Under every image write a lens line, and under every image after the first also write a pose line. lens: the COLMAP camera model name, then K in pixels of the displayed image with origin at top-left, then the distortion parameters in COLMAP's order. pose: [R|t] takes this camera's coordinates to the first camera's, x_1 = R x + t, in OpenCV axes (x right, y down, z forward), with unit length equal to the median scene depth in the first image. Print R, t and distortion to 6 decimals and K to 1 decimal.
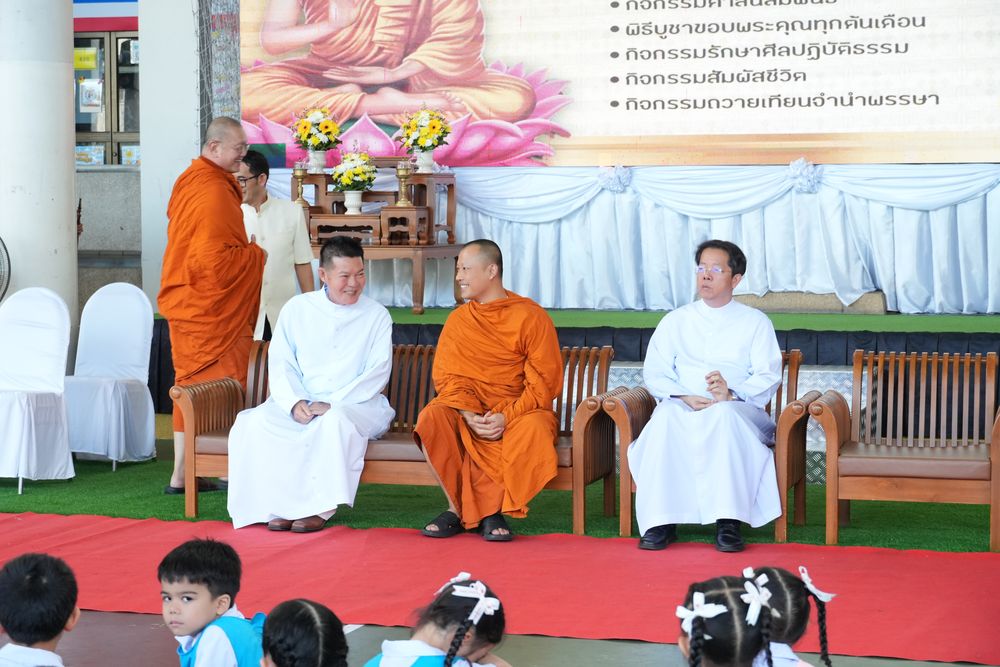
lens RADIAL K [[2320.1, 0, 448.5], [0, 2320.1, 310.9], [0, 0, 1]] dist [0.077165, 0.000000]
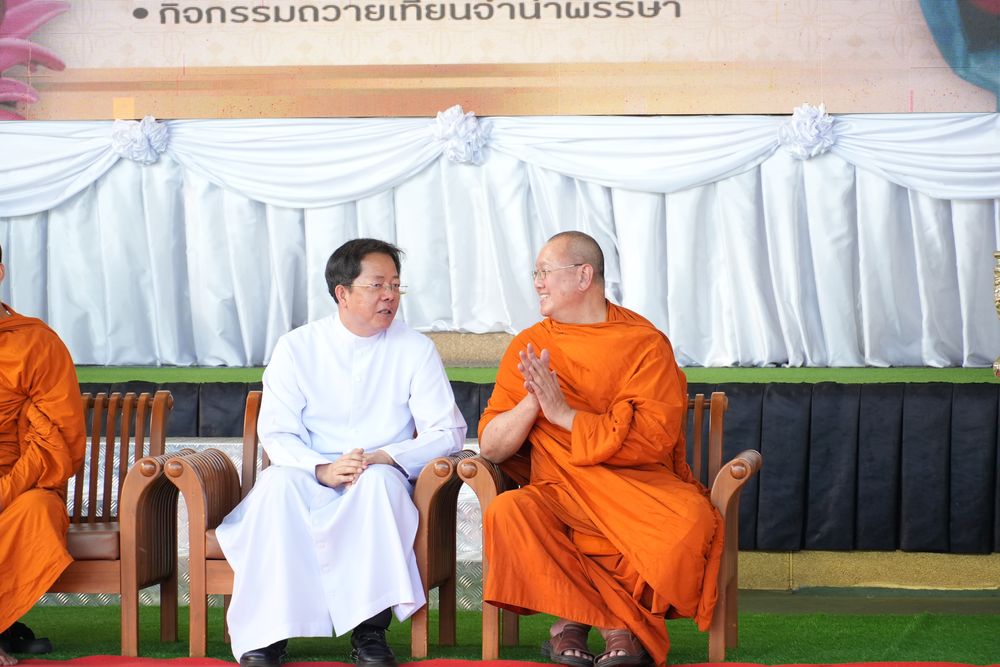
lens RADIAL K [[6279.2, 0, 506.6], [0, 6279.2, 332.7], [0, 0, 1]] dist [-0.815386, 0.000000]
pose [[0.987060, -0.008200, 0.160144, -0.091238], [0.011588, 0.999728, -0.020234, 0.024450], [-0.159934, 0.021828, 0.986886, -0.573244]]
